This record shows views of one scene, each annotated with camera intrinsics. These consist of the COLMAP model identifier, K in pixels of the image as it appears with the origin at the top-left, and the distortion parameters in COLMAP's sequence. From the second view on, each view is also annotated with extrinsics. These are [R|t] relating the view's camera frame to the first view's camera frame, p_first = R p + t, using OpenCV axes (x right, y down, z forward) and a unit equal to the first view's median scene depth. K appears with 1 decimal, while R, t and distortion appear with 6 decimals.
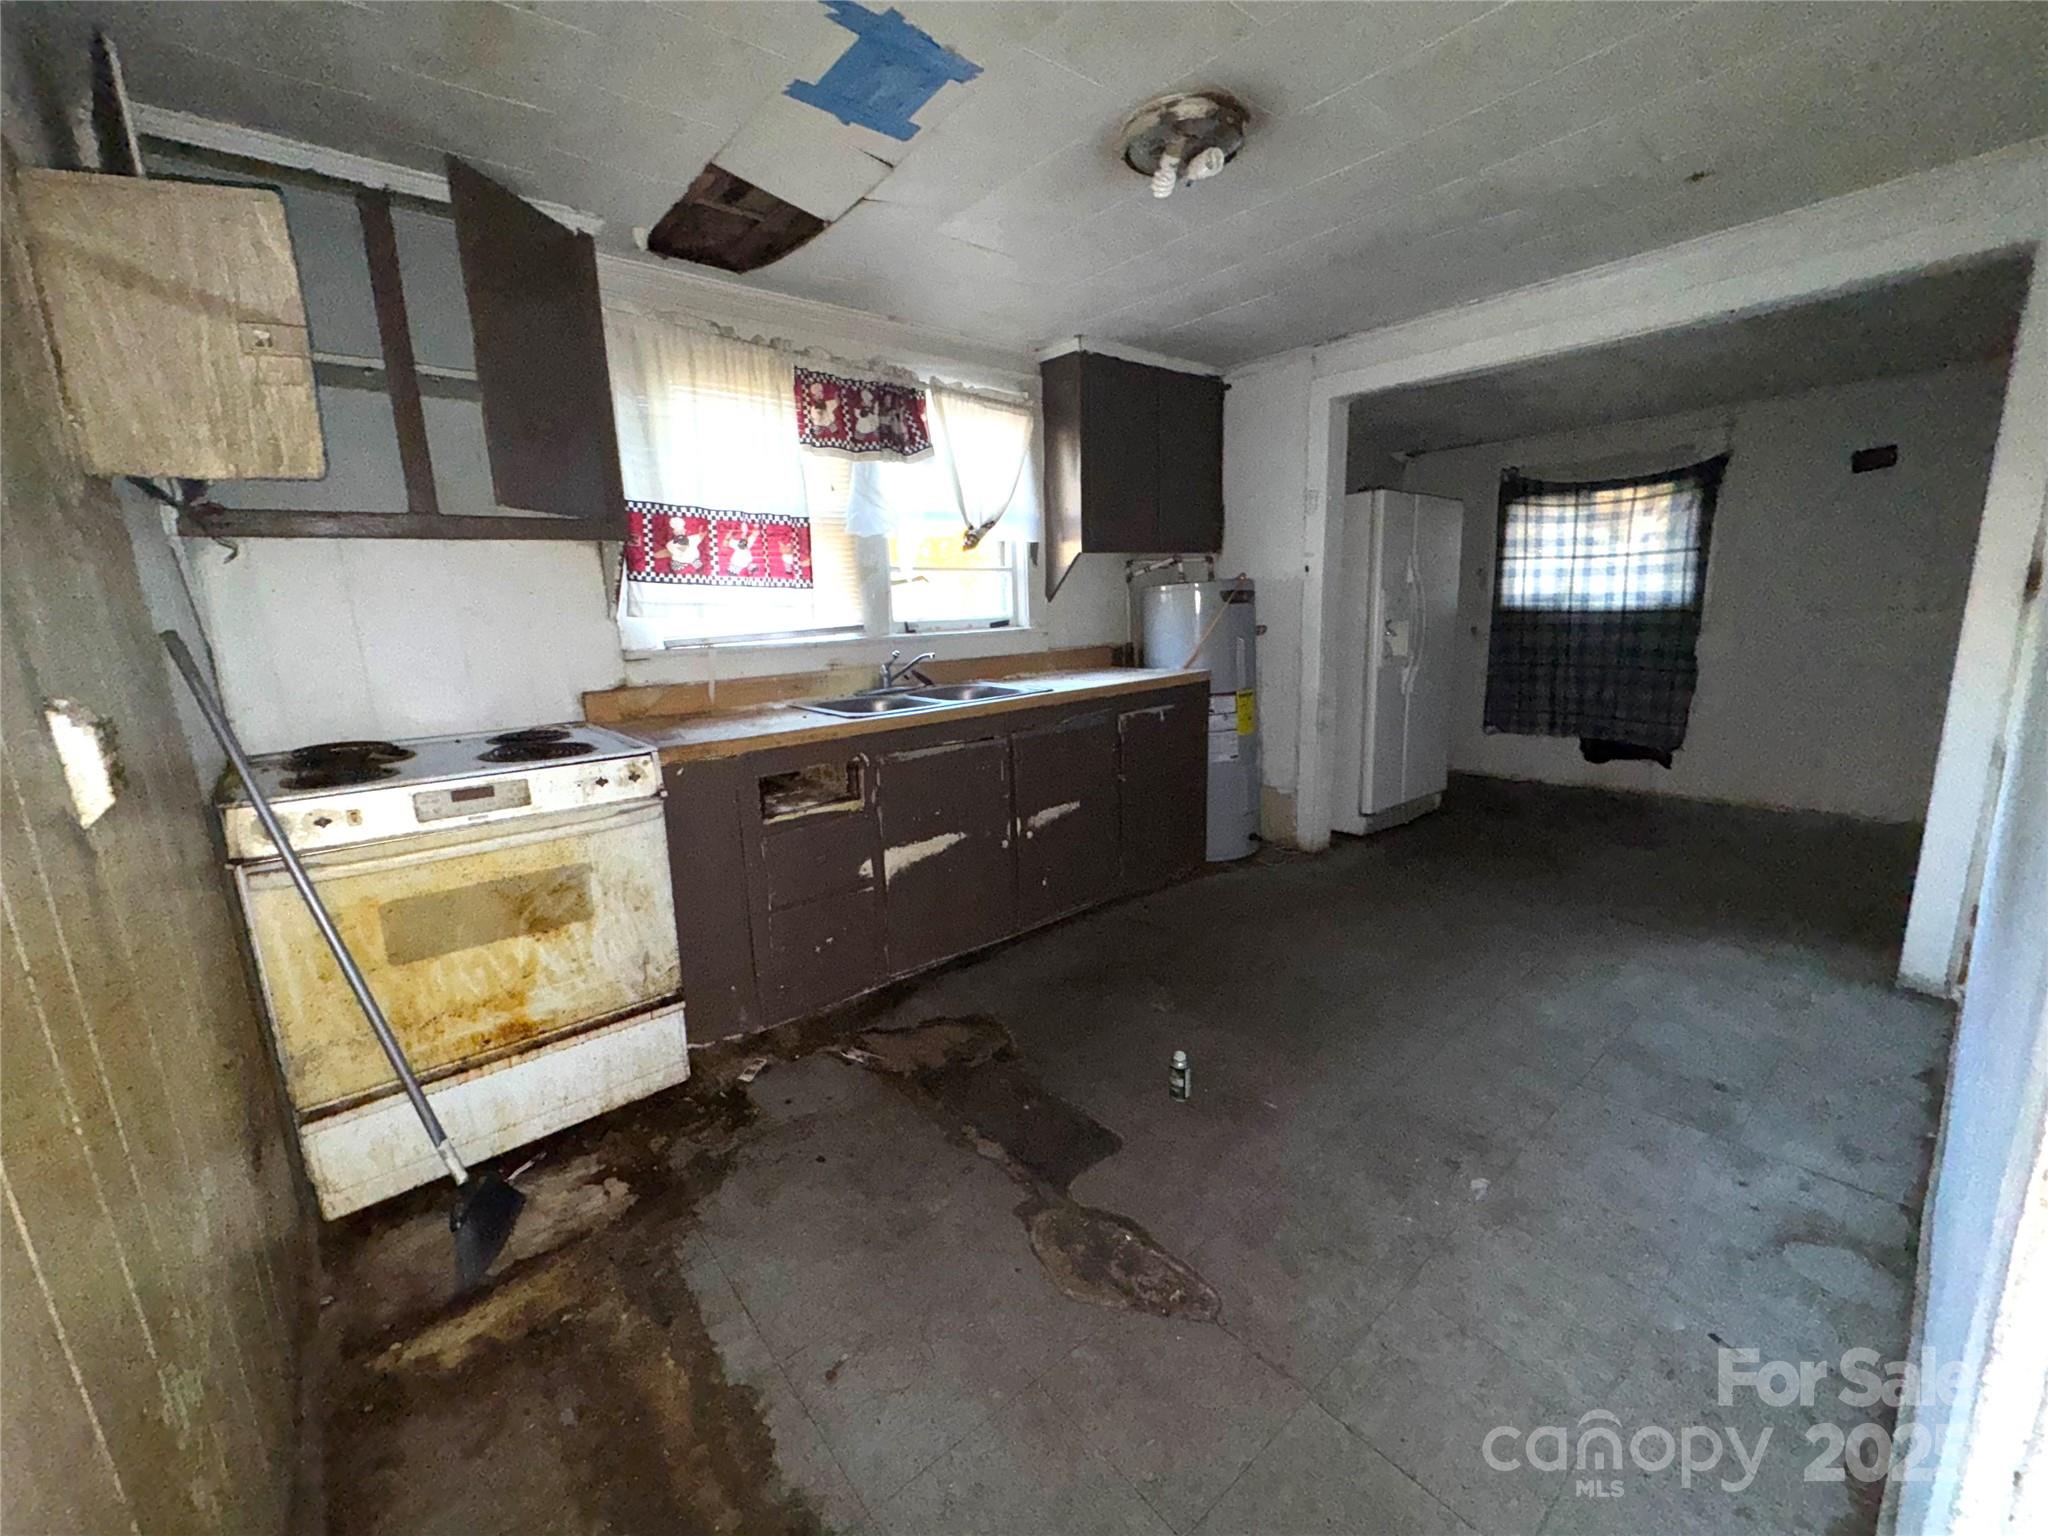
lens RADIAL K [[821.2, 0, 1021.8], [0, 821.2, 770.9], [0, 0, 1]] dist [-0.003519, 0.000265]
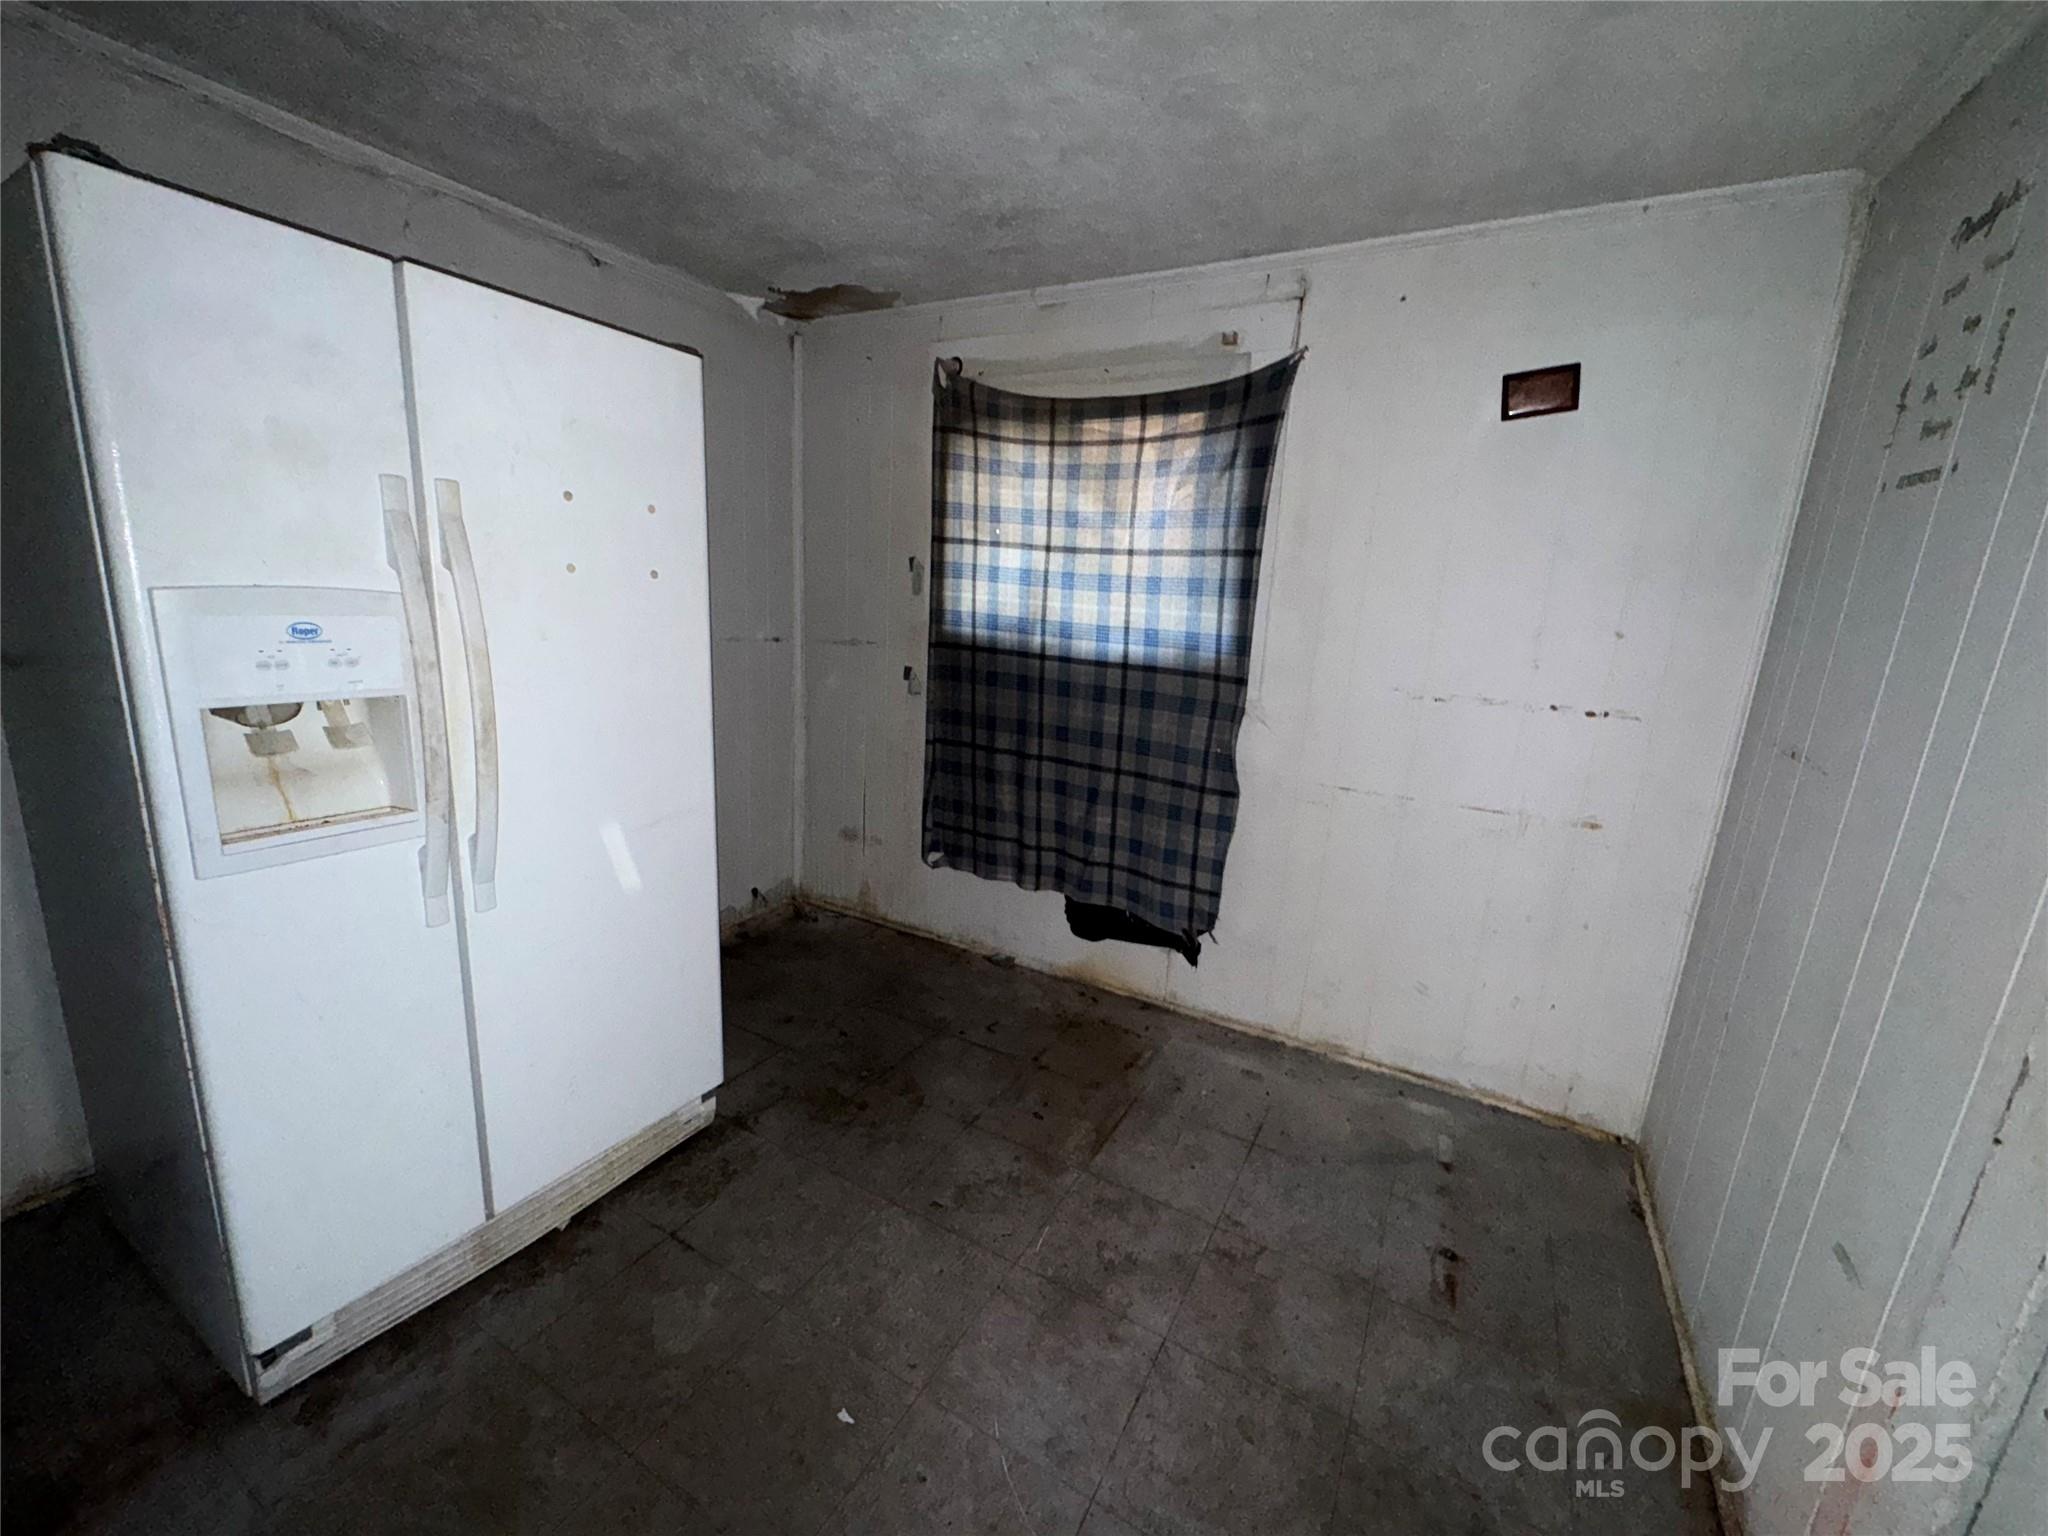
lens RADIAL K [[821.2, 0, 1026.7], [0, 821.2, 773.9], [0, 0, 1]] dist [-0.003519, 0.000265]
pose [[0.928306, -0.002560, 0.371809, 0.478437], [-0.011086, 0.999341, 0.034559, -0.140885], [-0.371653, -0.036203, 0.927666, 0.537138]]
